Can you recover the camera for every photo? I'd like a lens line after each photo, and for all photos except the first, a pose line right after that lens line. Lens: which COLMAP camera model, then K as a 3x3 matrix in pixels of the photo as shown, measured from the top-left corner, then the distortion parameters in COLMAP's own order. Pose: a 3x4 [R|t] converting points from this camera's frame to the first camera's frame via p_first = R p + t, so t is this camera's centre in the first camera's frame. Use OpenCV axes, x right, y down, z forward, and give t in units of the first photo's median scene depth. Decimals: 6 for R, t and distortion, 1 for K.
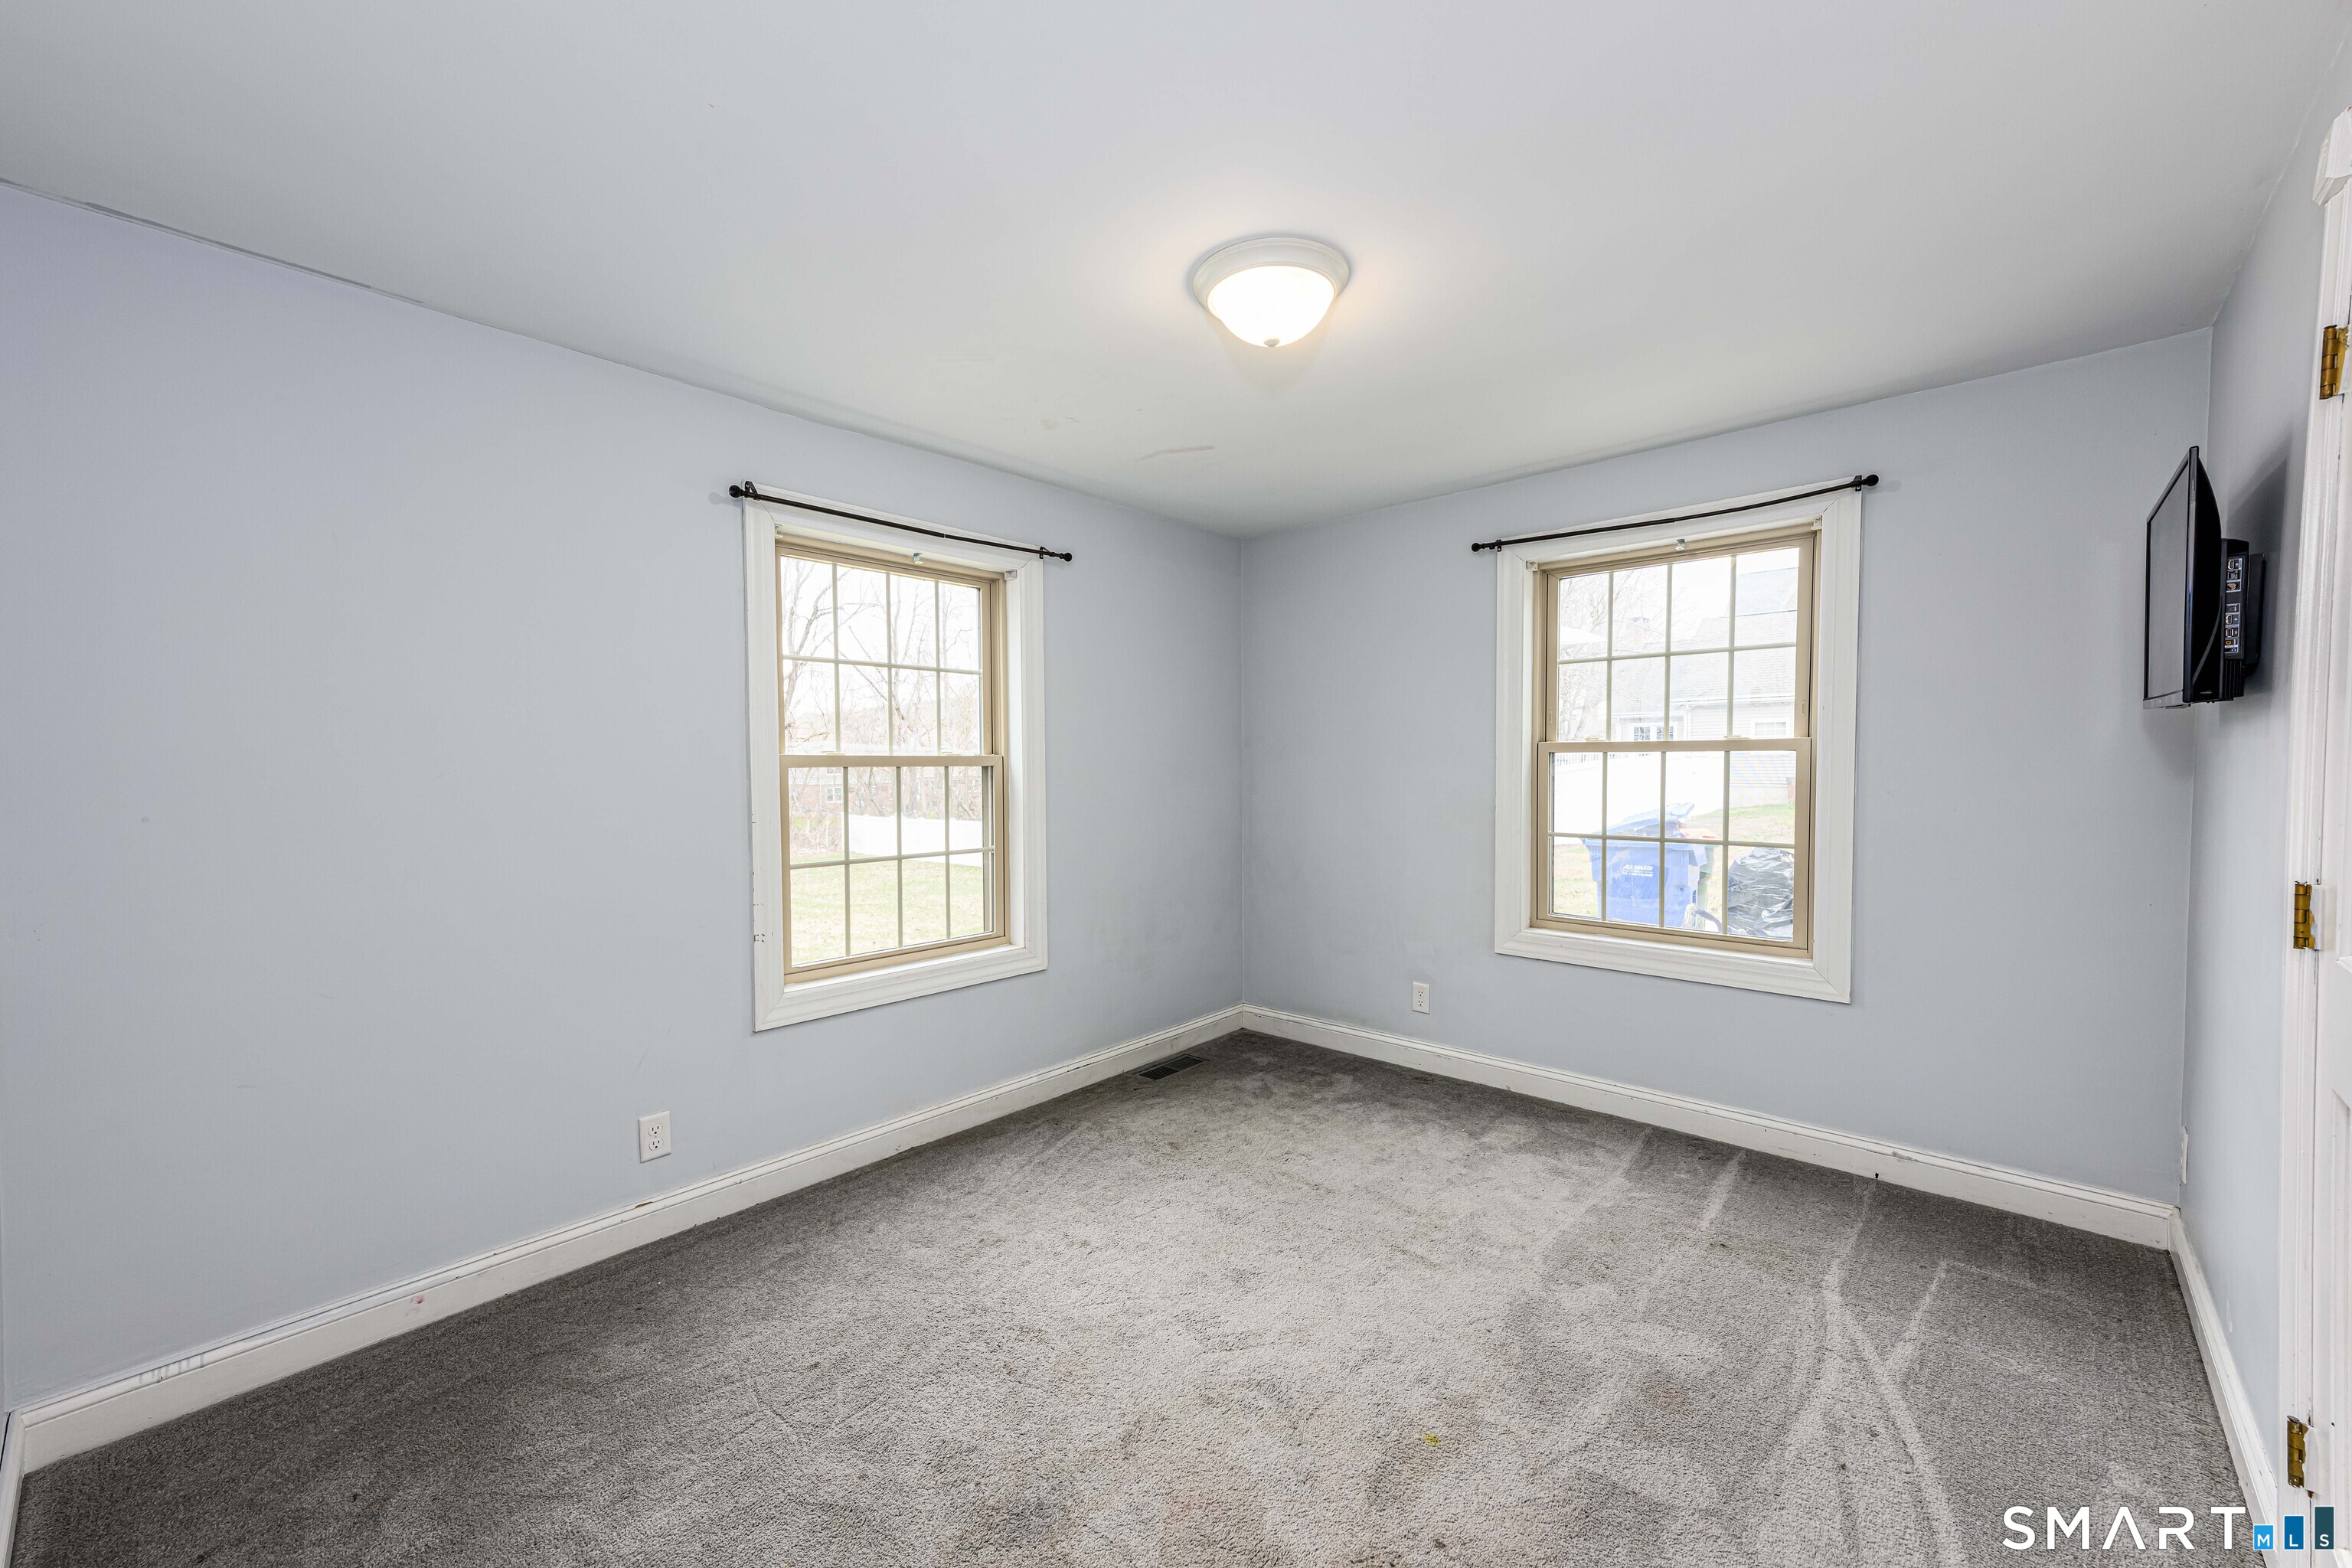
lens RADIAL K [[914.0, 0, 1169.8], [0, 914.0, 786.9], [0, 0, 1]] dist [0.019966, 0.001224]
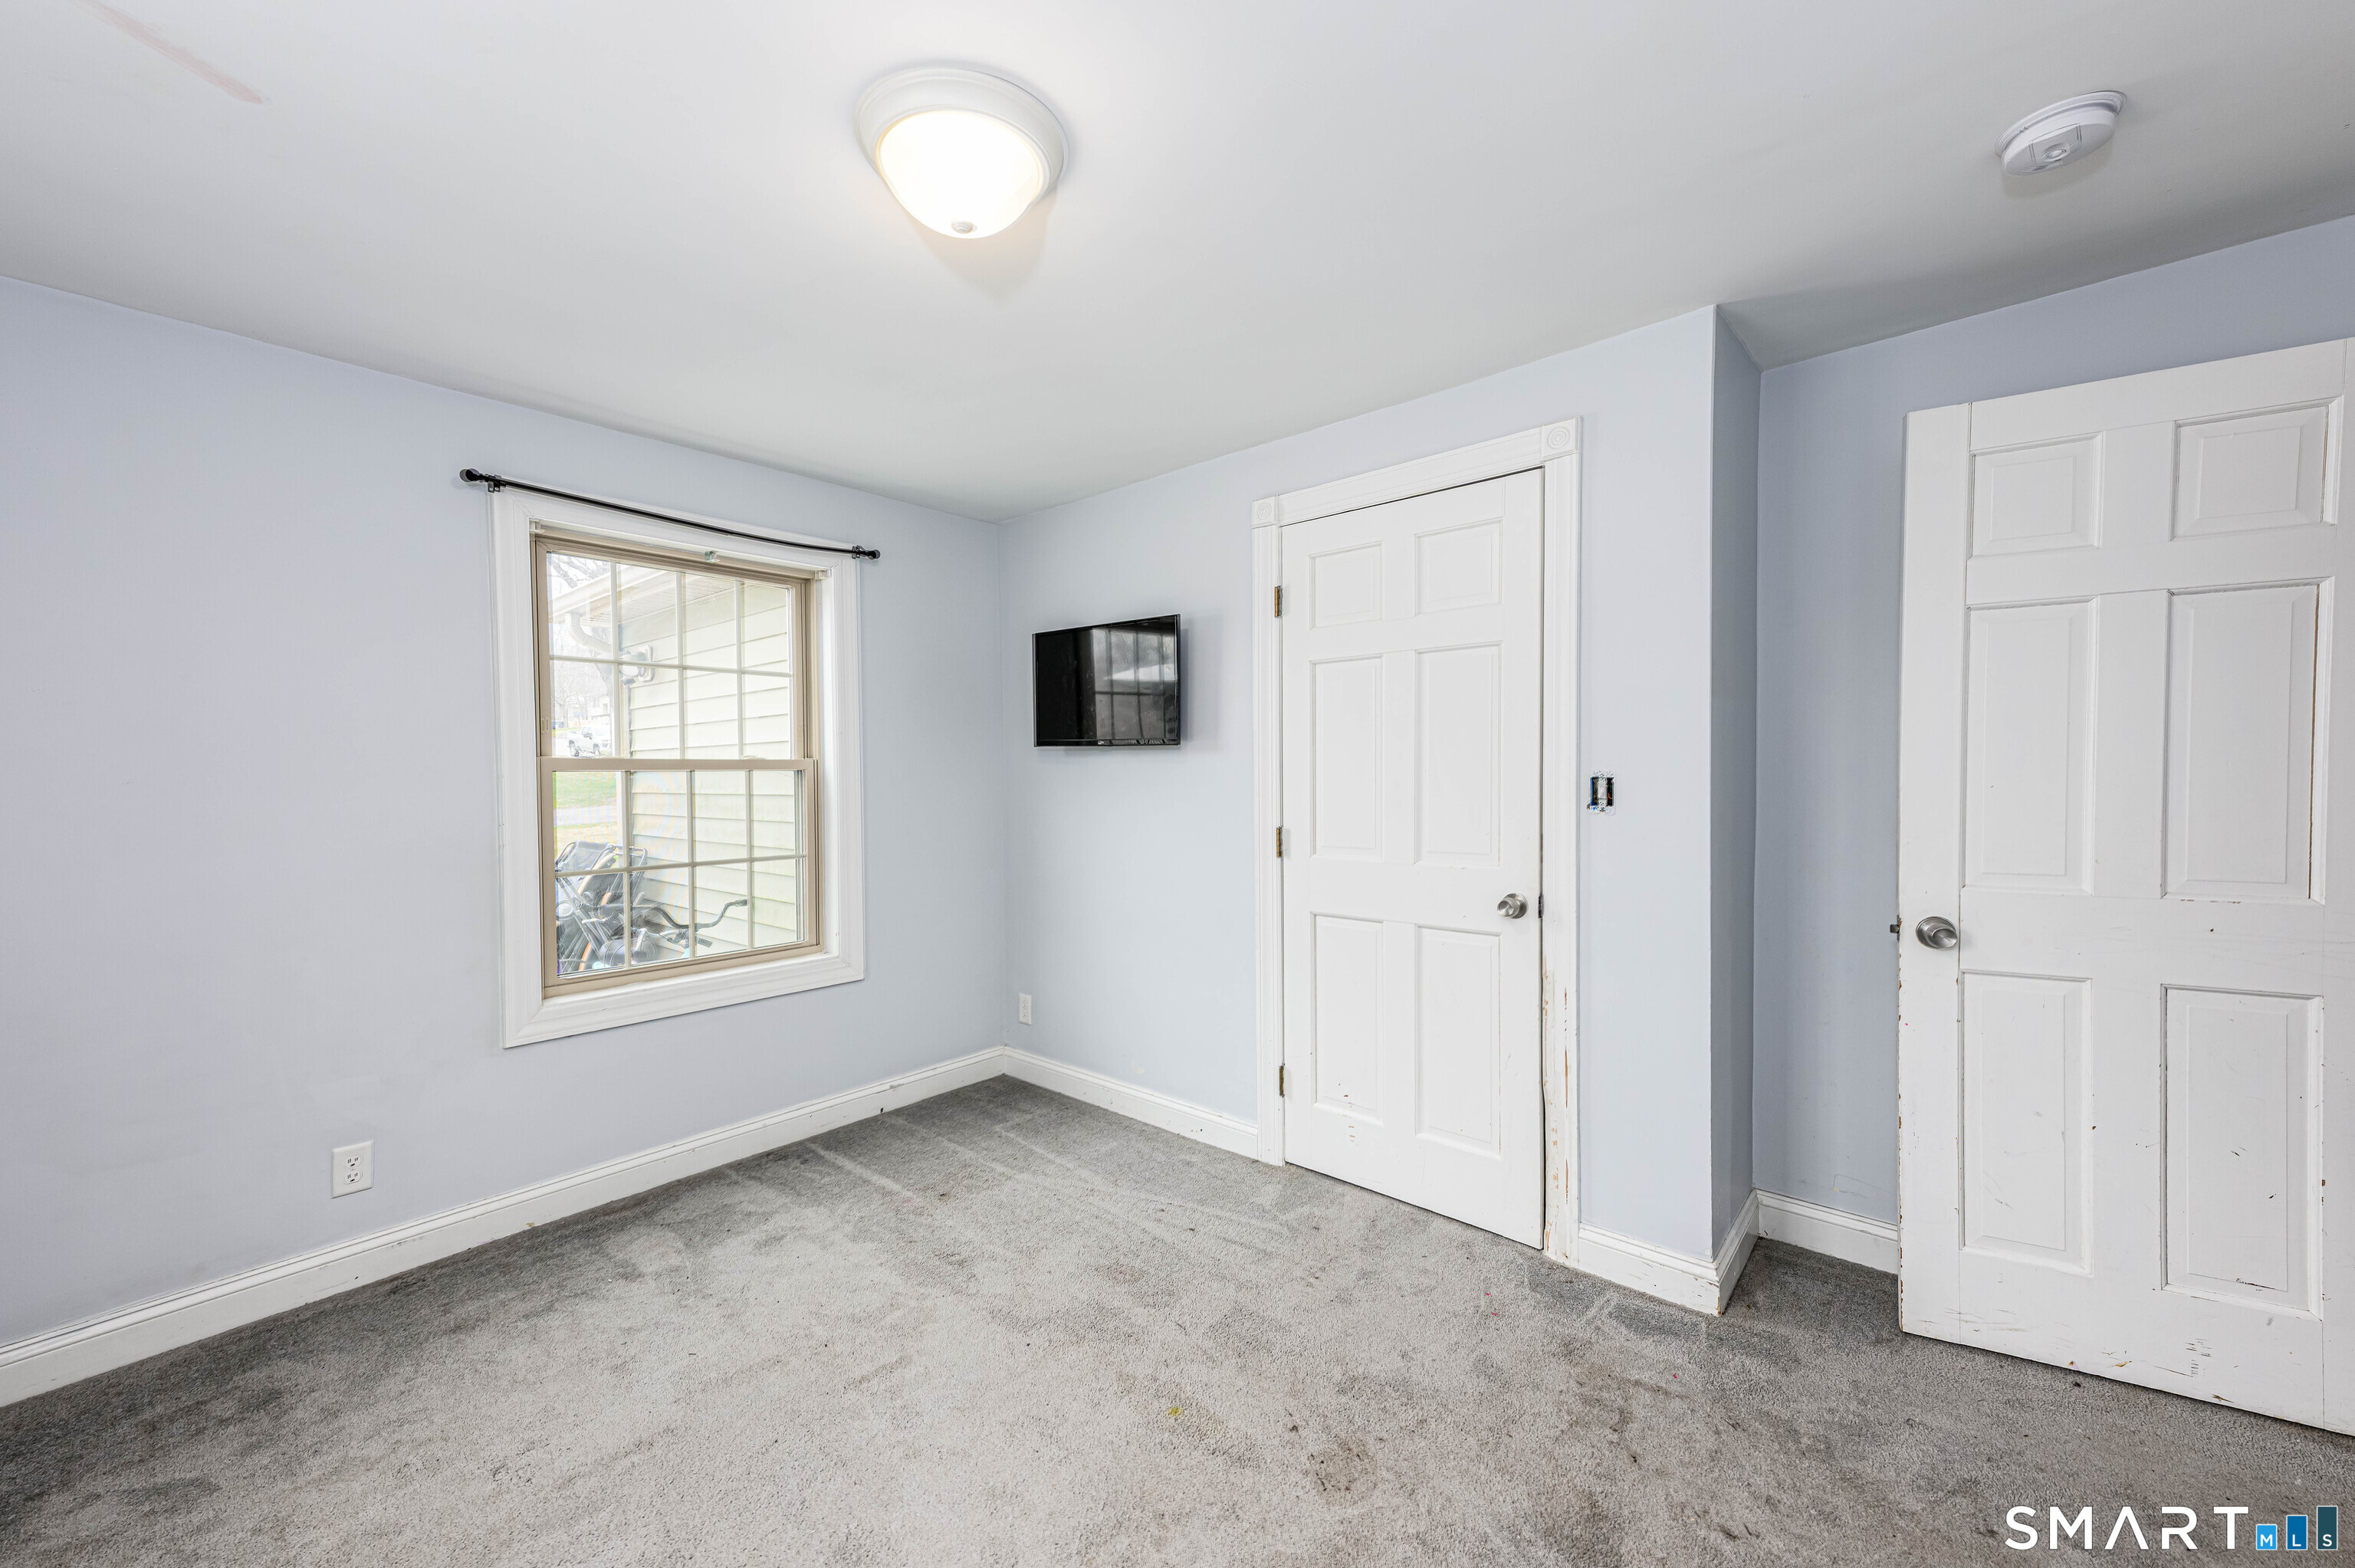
lens RADIAL K [[915.1, 0, 1169.0], [0, 915.1, 780.5], [0, 0, 1]] dist [0.019966, 0.001224]
pose [[-0.008622, -0.003513, 0.999957, -0.444023], [0.037706, 0.999282, 0.003836, -0.013475], [-0.999252, 0.037737, -0.008483, 0.566332]]
